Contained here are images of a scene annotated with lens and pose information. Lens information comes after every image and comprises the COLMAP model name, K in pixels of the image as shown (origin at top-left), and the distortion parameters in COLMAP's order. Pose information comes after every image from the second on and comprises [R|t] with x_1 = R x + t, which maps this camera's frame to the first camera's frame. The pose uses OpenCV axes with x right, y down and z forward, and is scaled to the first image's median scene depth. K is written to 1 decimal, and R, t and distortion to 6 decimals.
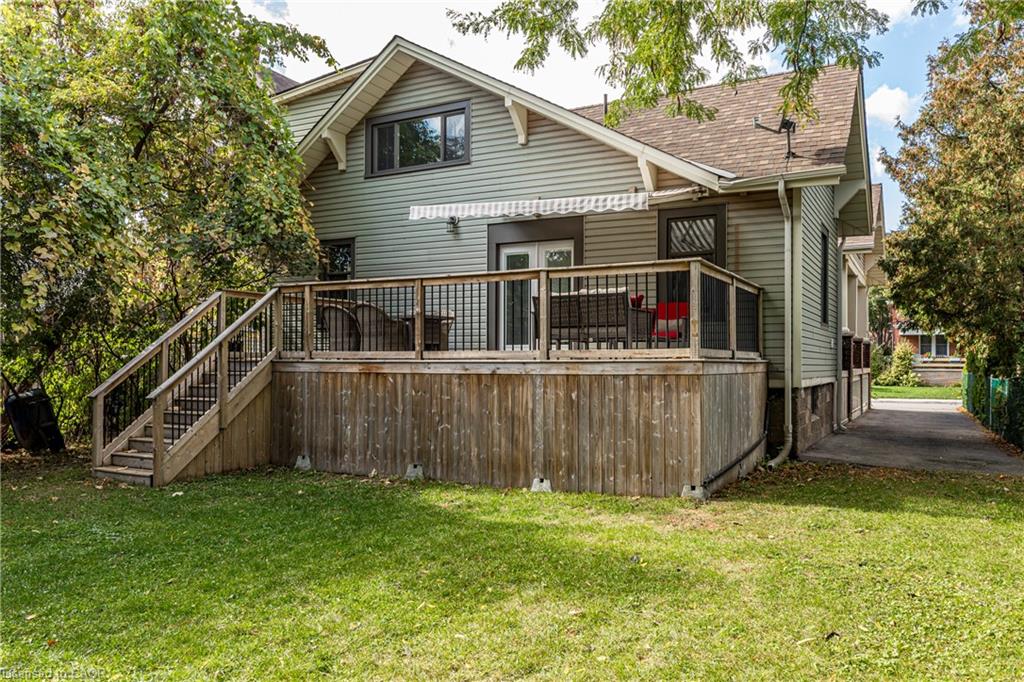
lens RADIAL K [[785.5, 0, 512.0], [0, 785.5, 341.0], [0, 0, 1]] dist [0.005284, 0.002008]
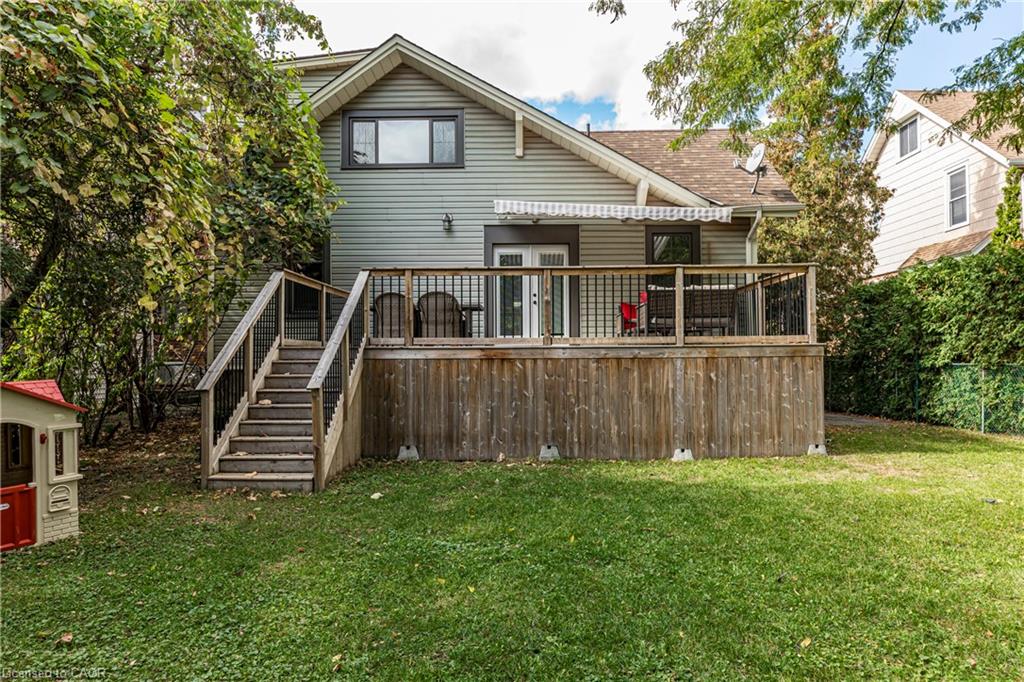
lens RADIAL K [[636.2, 0, 512.0], [0, 636.2, 341.0], [0, 0, 1]] dist [0.004839, 0.001443]
pose [[0.886734, 0.005621, 0.462246, -0.522445], [-0.005539, 0.999983, -0.001533, 0.018047], [-0.462247, -0.001201, 0.886750, 0.251305]]
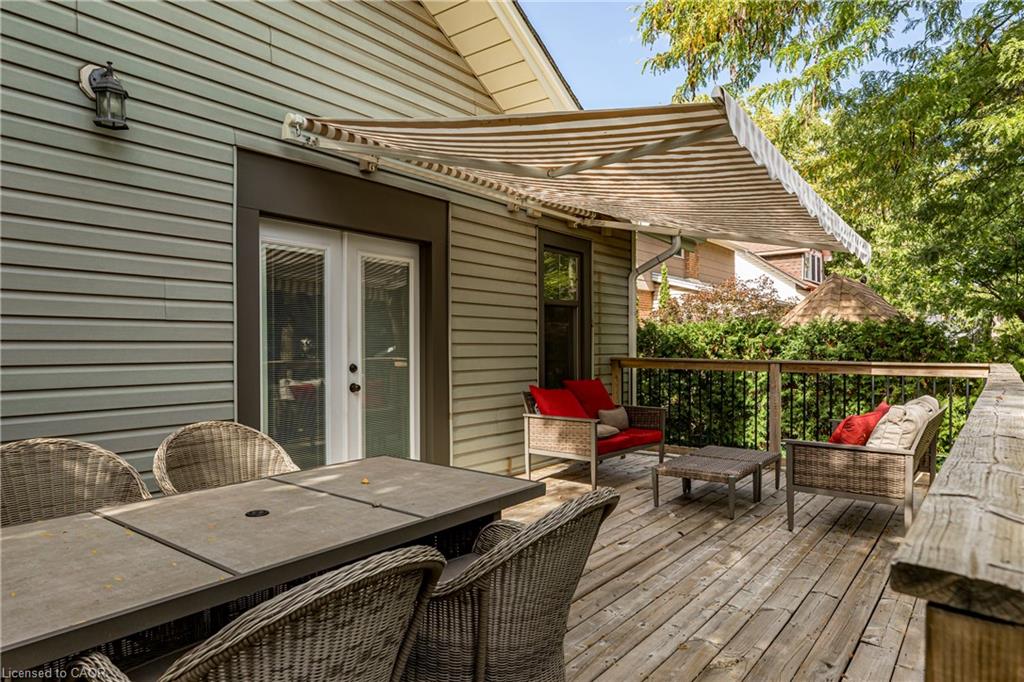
lens RADIAL K [[636.2, 0, 512.0], [0, 636.2, 341.0], [0, 0, 1]] dist [0.004839, 0.001443]
pose [[0.165916, 0.000878, 0.986139, -0.362572], [-0.030810, 0.999516, 0.004294, -0.090048], [-0.985658, -0.031095, 0.165863, 1.073899]]
